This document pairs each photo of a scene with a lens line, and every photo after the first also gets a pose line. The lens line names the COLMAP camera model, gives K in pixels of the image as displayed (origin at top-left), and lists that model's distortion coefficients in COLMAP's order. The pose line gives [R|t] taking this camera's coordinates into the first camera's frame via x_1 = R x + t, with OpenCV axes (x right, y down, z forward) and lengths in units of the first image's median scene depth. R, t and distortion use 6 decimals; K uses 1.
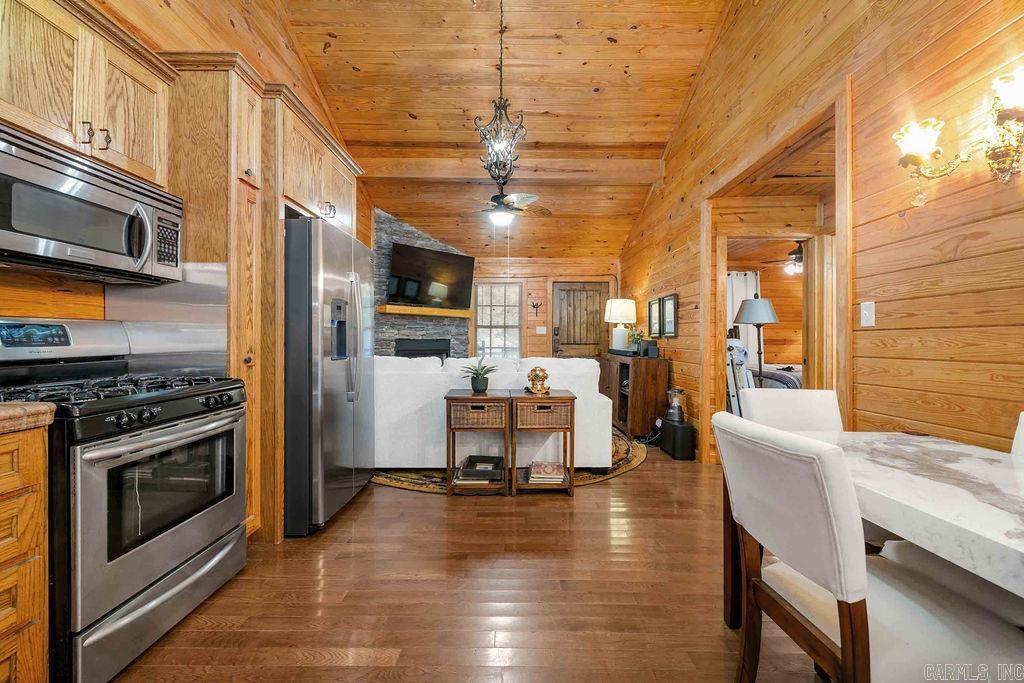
lens RADIAL K [[412.6, 0, 509.9], [0, 412.6, 336.2], [0, 0, 1]] dist [-0.001584, -0.000526]
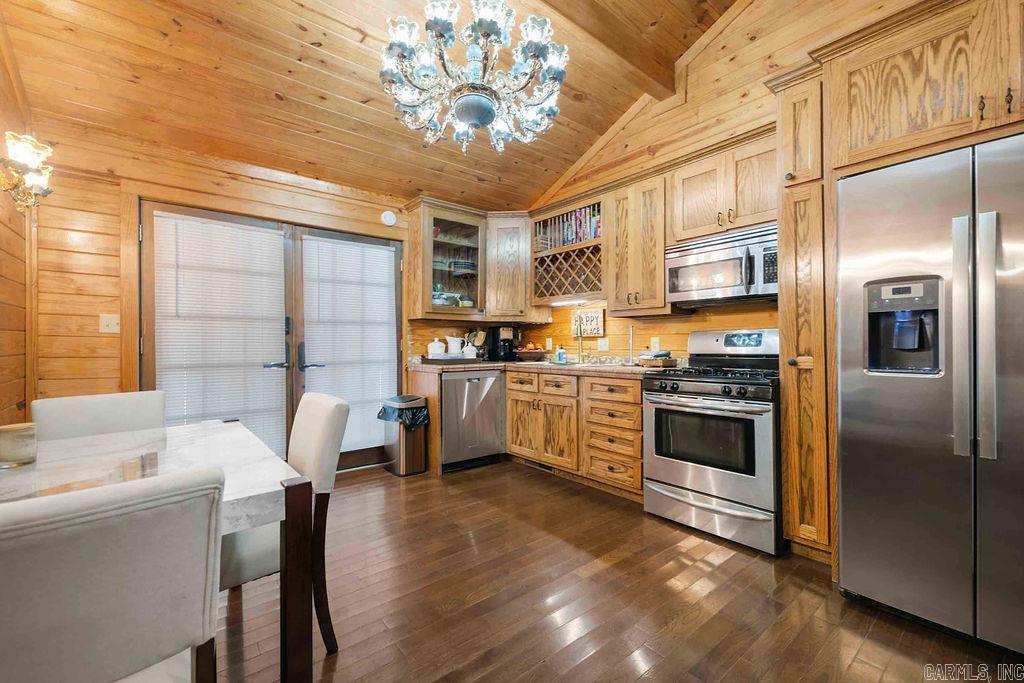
lens RADIAL K [[425.8, 0, 509.1], [0, 425.8, 345.4], [0, 0, 1]] dist [-0.001369, -0.000195]
pose [[-0.768201, 0.001186, -0.640208, 0.513775], [0.006278, 0.999964, -0.005682, 0.016230], [0.640178, -0.008384, -0.768181, 1.236895]]
